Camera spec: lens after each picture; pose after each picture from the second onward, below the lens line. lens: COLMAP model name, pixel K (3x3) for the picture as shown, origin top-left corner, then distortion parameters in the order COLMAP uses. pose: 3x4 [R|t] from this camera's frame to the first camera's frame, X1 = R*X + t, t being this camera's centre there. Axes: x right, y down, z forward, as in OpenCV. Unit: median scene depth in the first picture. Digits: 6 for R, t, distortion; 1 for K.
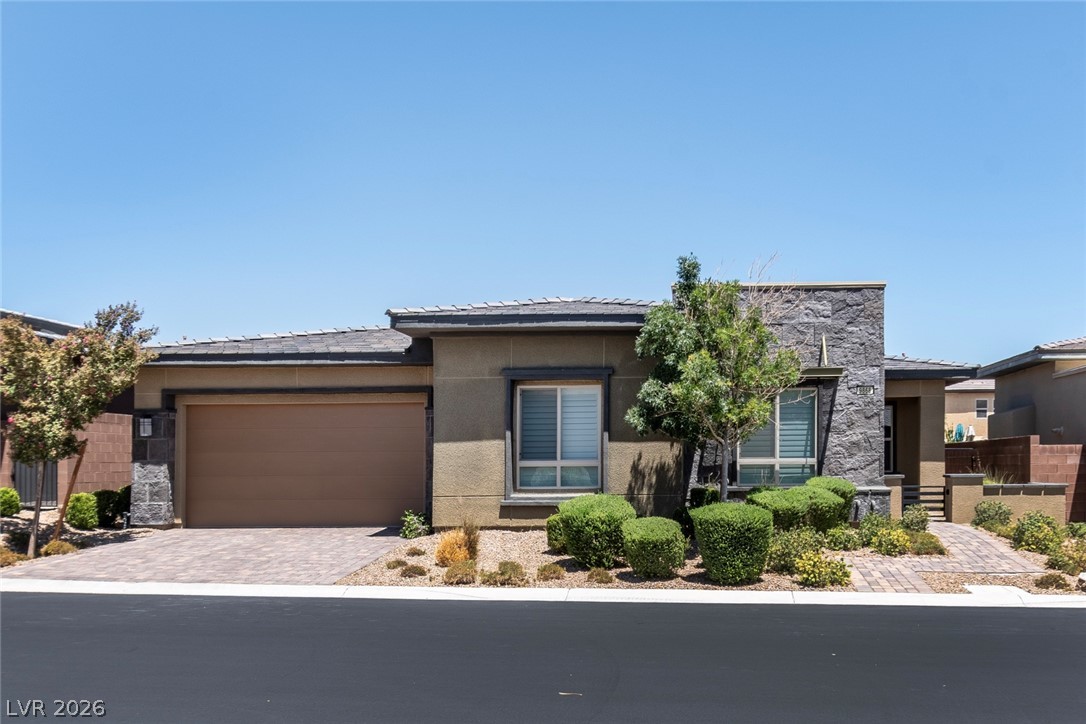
lens RADIAL K [[929.0, 0, 542.9], [0, 929.0, 359.4], [0, 0, 1]] dist [-0.007717, 0.009613]
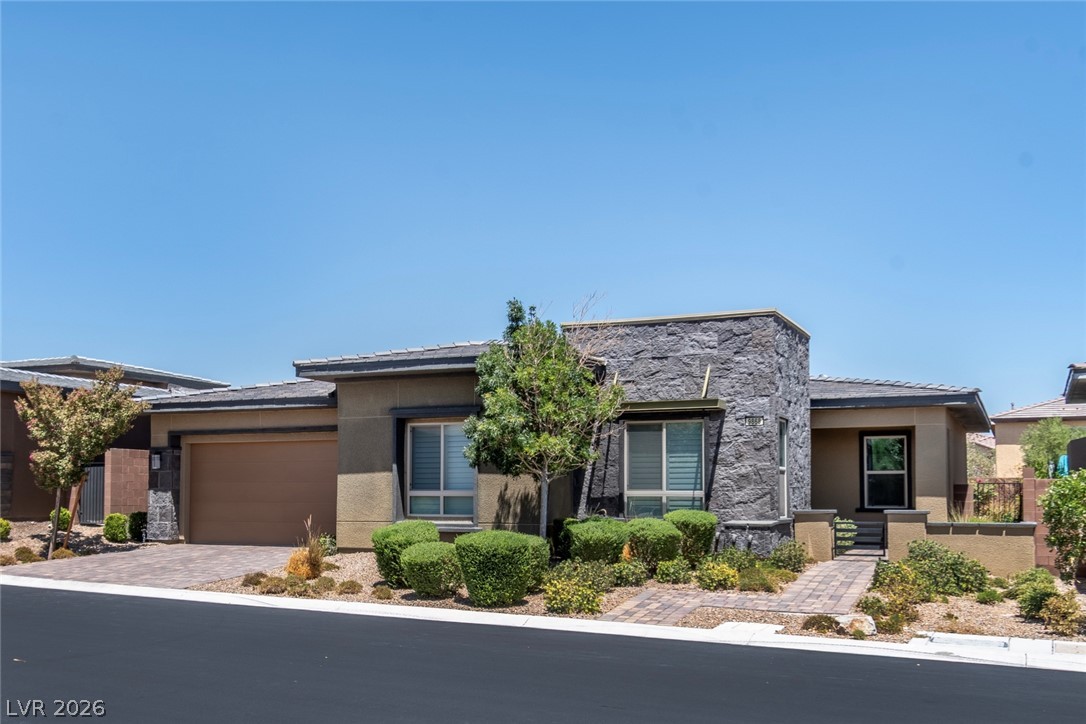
lens RADIAL K [[935.7, 0, 543.0], [0, 935.7, 363.4], [0, 0, 1]] dist [0.008454, -0.004713]
pose [[0.931023, -0.041212, -0.362626, 0.536766], [0.029960, 0.998881, -0.036601, 0.002170], [0.363729, 0.023212, 0.931216, 0.005243]]
